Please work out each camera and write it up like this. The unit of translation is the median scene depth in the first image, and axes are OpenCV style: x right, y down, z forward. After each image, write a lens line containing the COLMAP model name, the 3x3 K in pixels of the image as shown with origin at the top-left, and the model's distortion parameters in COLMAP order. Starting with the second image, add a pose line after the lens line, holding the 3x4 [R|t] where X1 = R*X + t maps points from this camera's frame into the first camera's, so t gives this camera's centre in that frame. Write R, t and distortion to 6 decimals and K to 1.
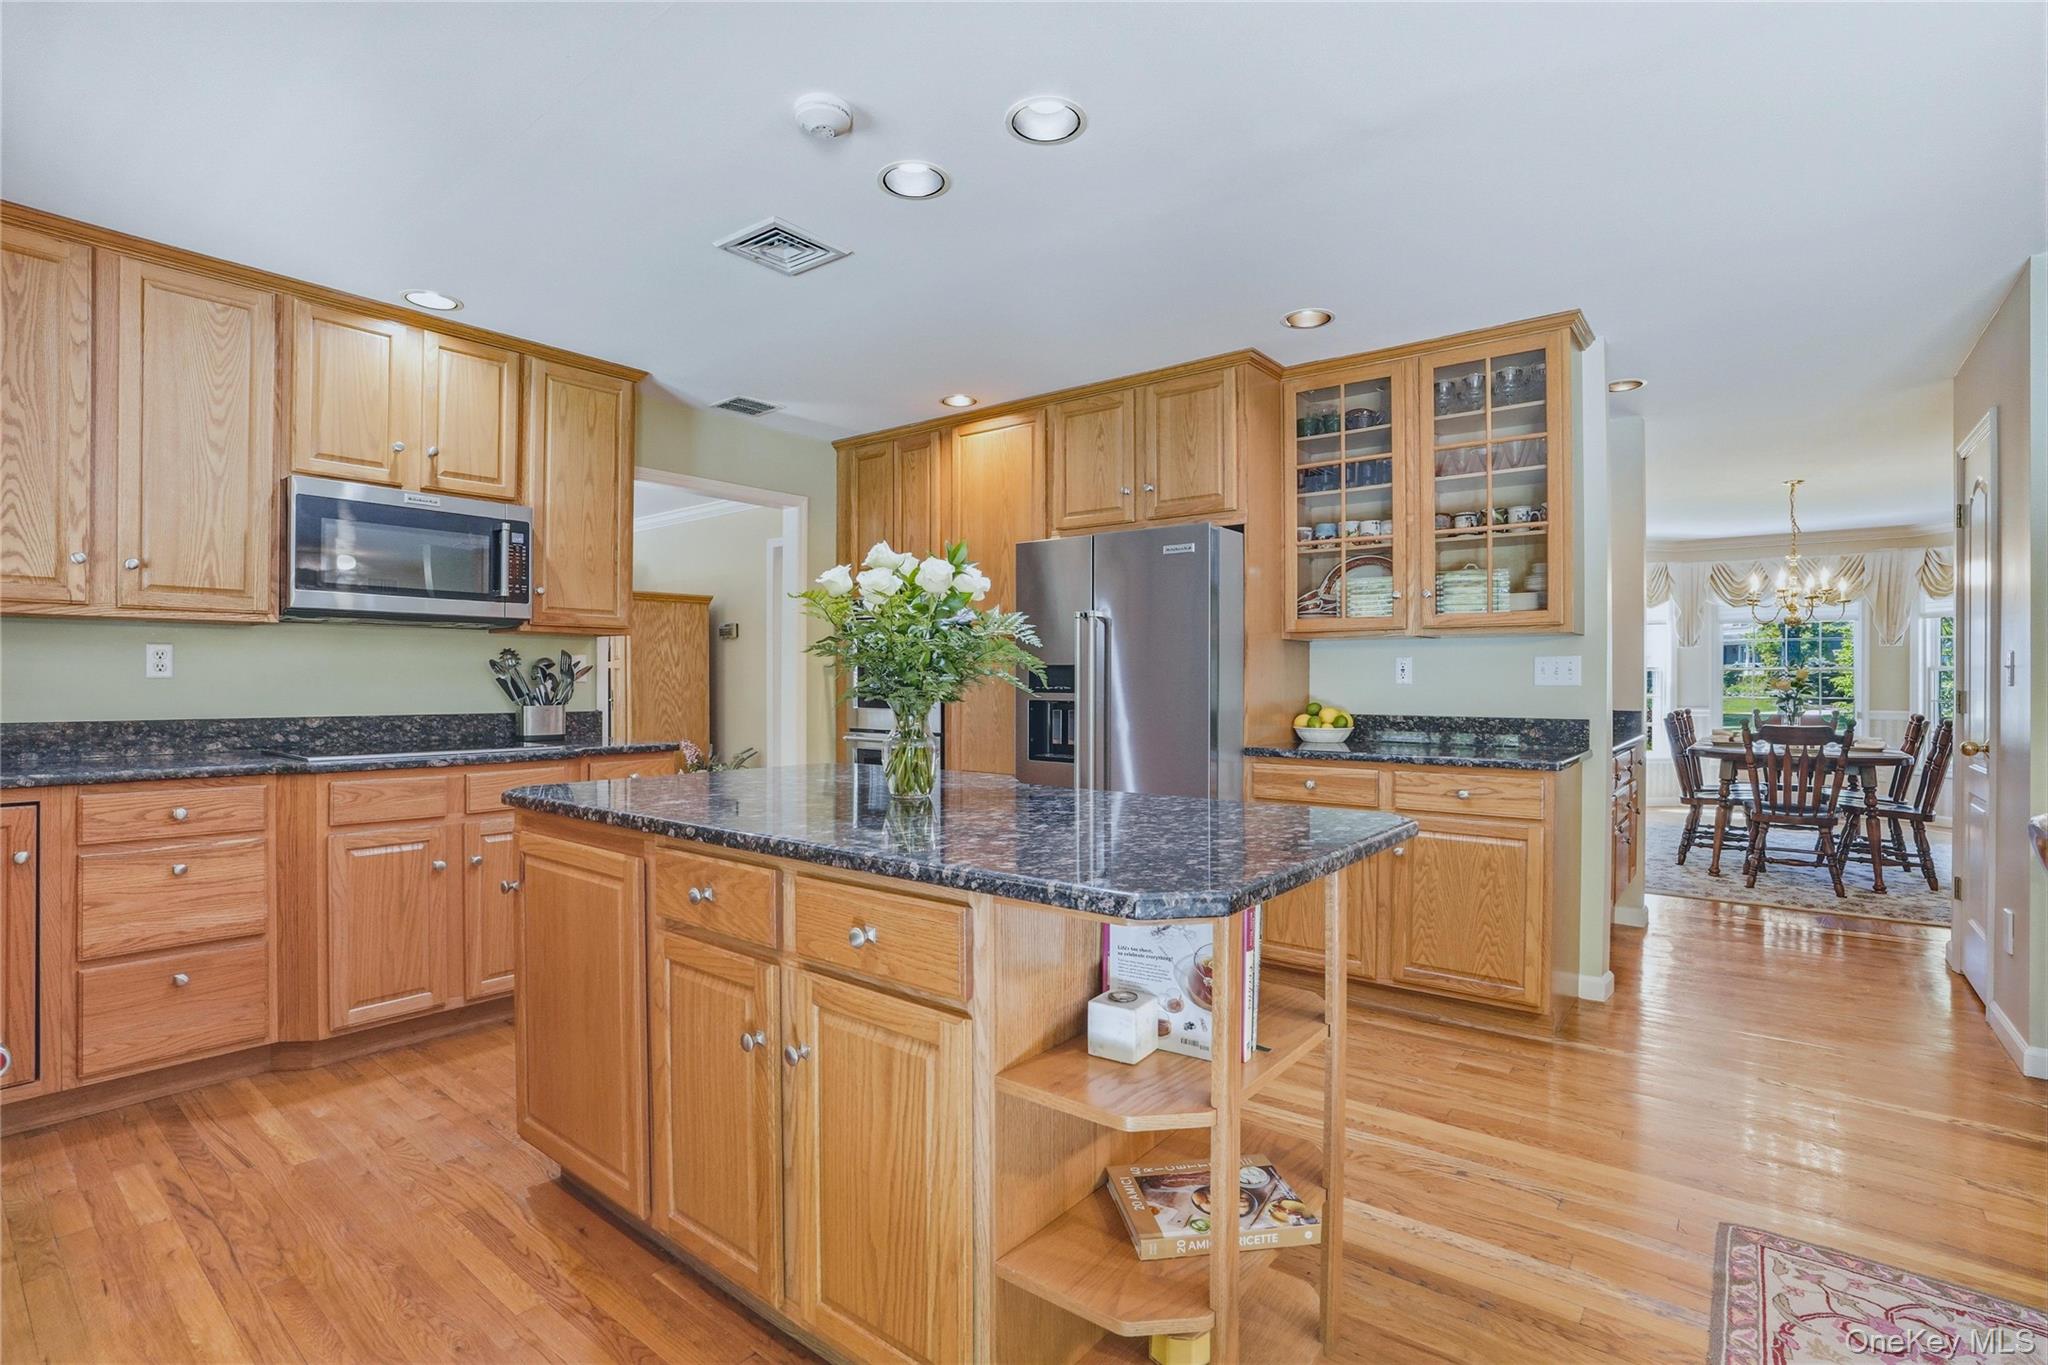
lens RADIAL K [[959.3, 0, 1024.0], [0, 959.3, 682.5], [0, 0, 1]] dist [-0.068837, 0.024250]
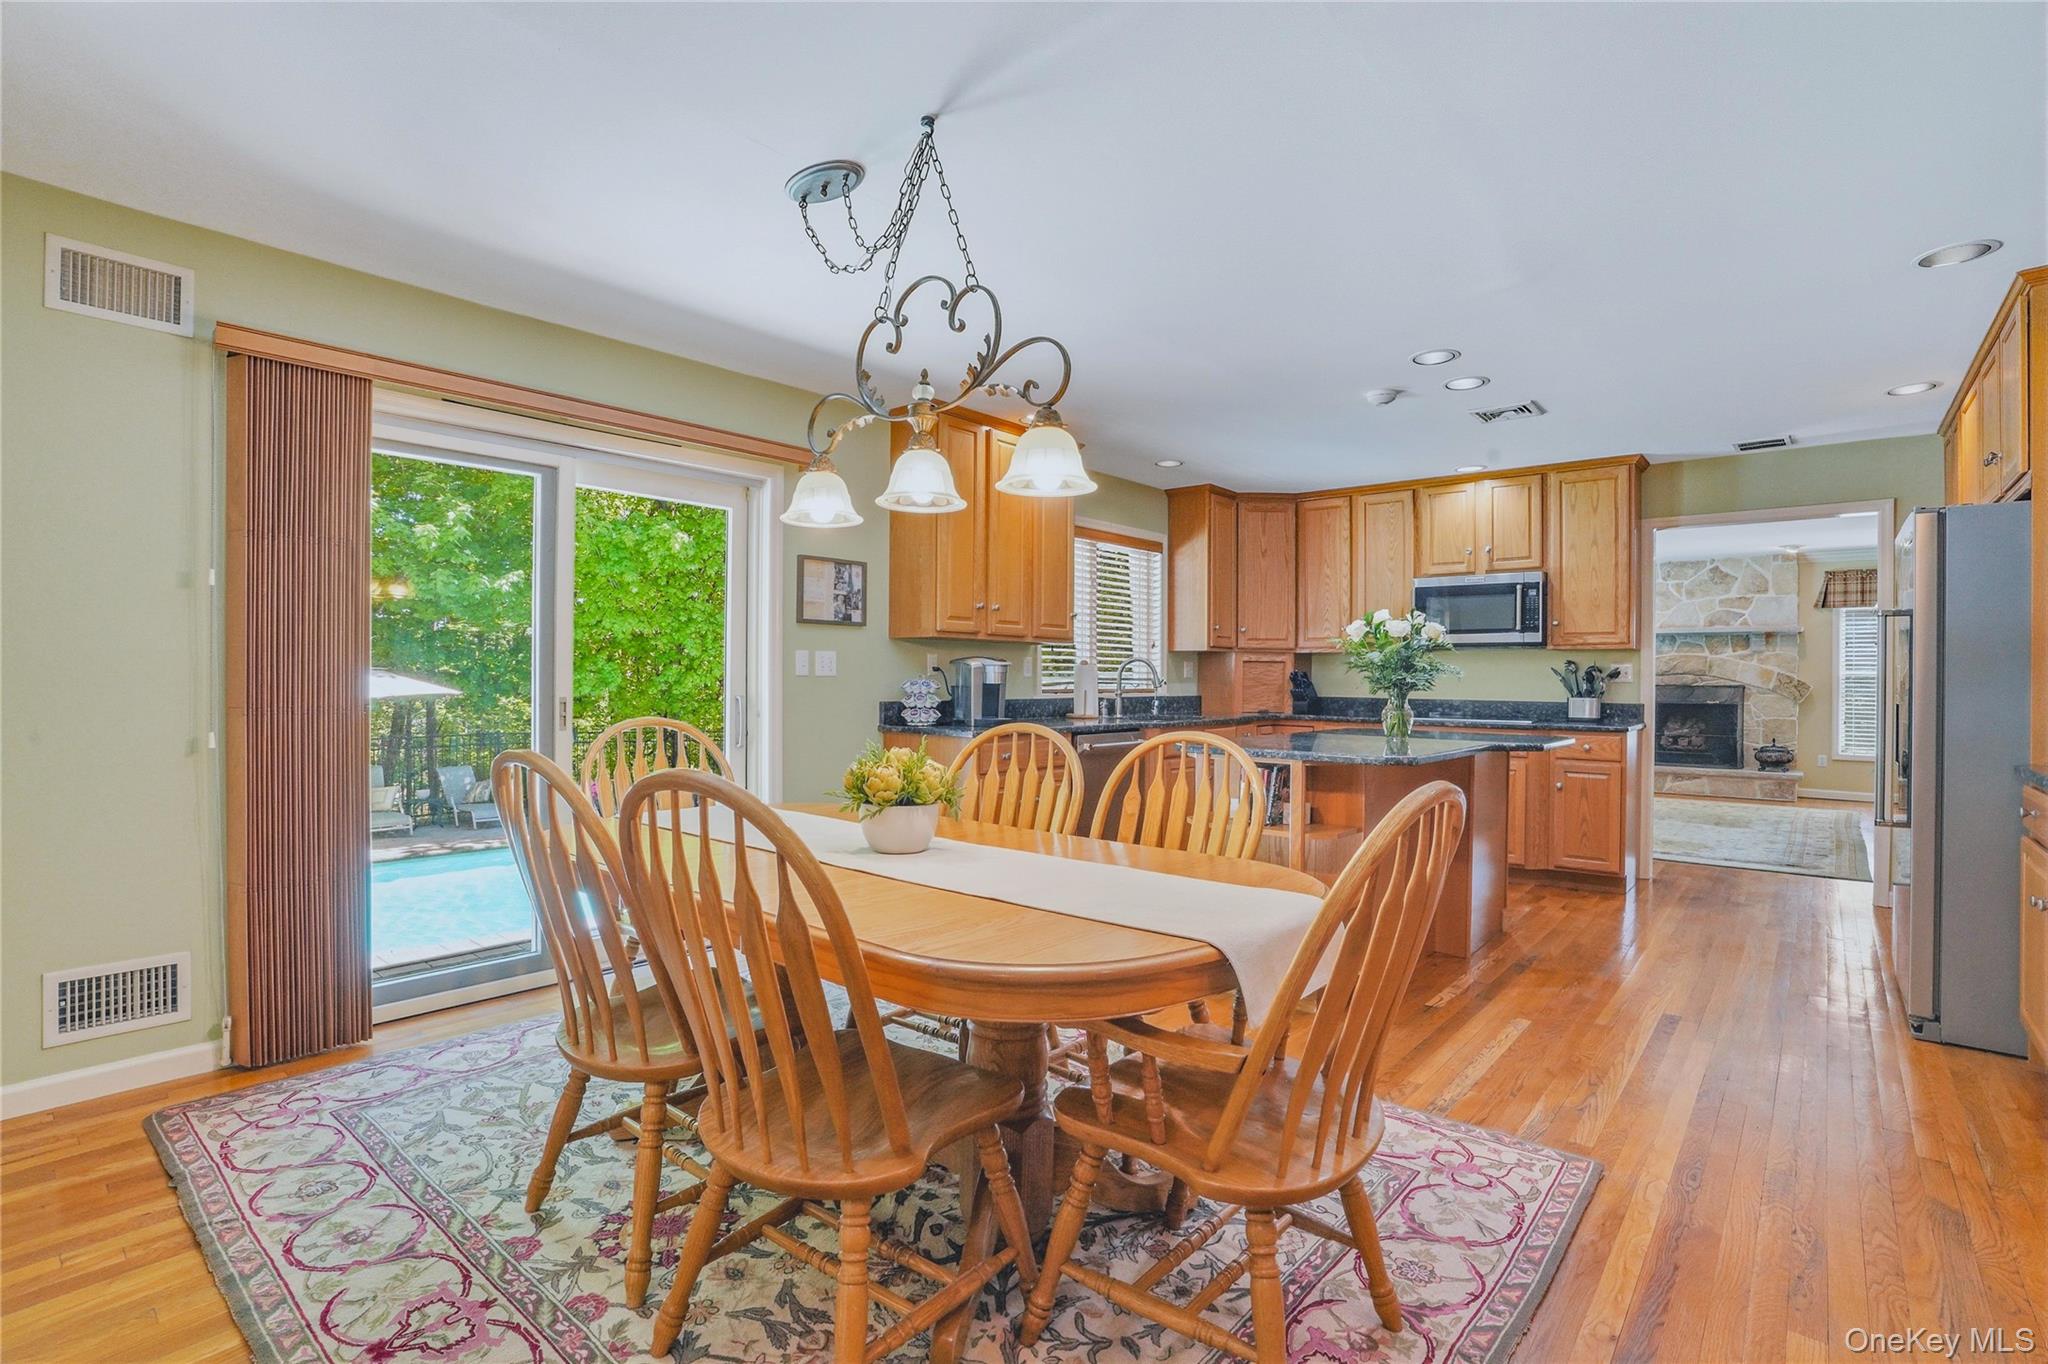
lens RADIAL K [[959.3, 0, 1024.0], [0, 959.3, 682.0], [0, 0, 1]] dist [-0.068837, 0.024250]
pose [[-0.041001, 0.002337, -0.999156, 1.140027], [-0.009524, 0.999951, 0.002730, 0.004383], [0.999114, 0.009627, -0.040976, 0.201564]]
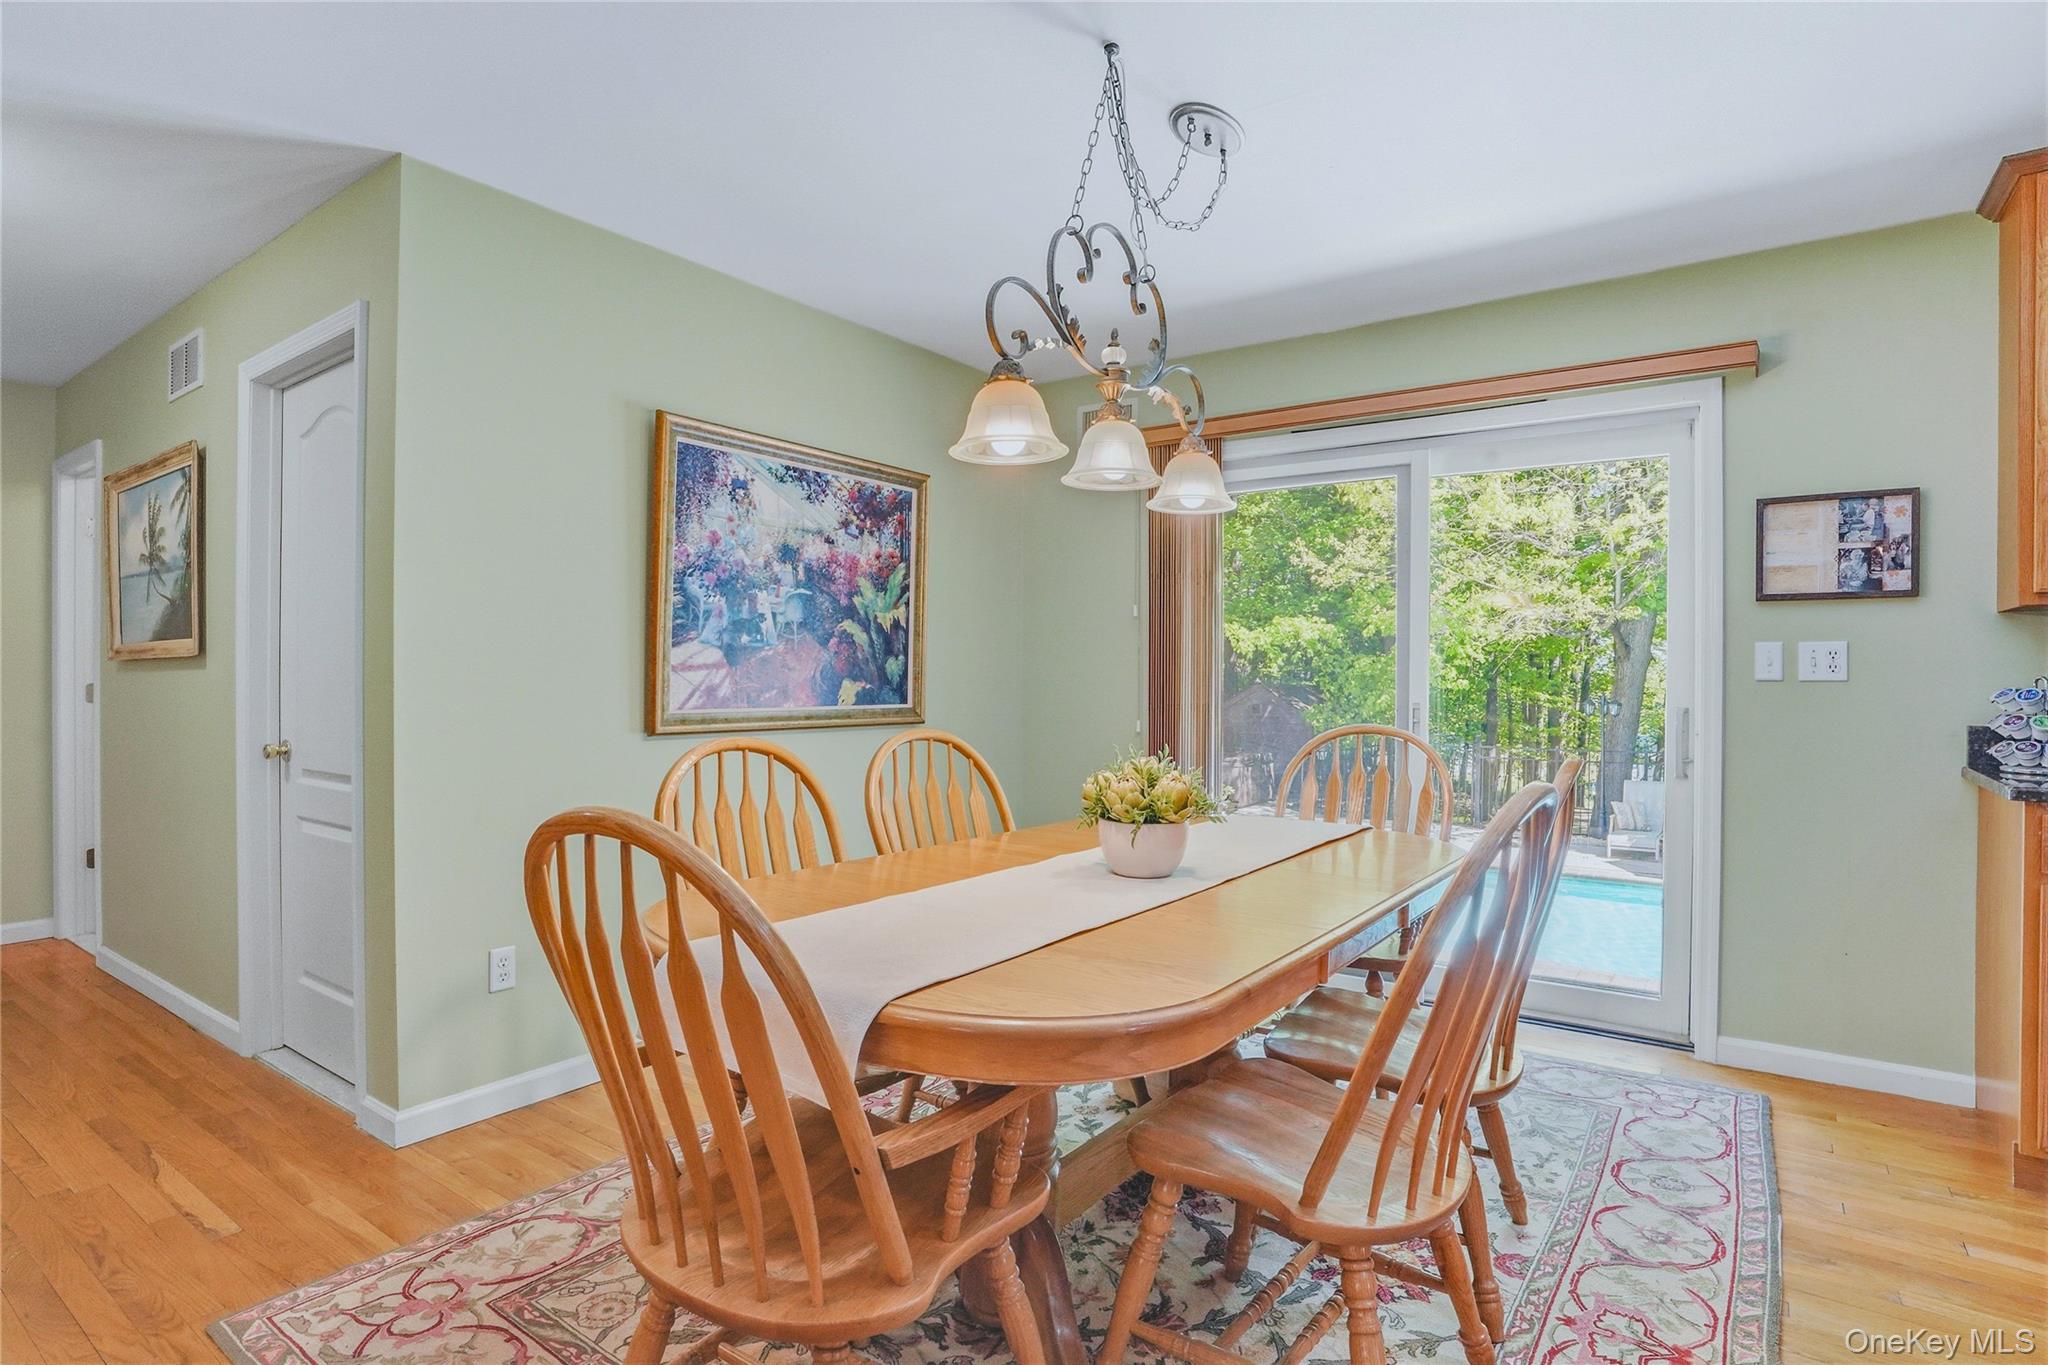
lens RADIAL K [[1069.4, 0, 1024.0], [0, 1069.4, 682.5], [0, 0, 1]] dist [-0.075572, 0.036876]
pose [[-0.999008, -0.007646, -0.043865, 0.581023], [-0.007851, 0.999959, 0.004503, 0.005704], [0.043829, 0.004843, -0.999027, 0.742184]]
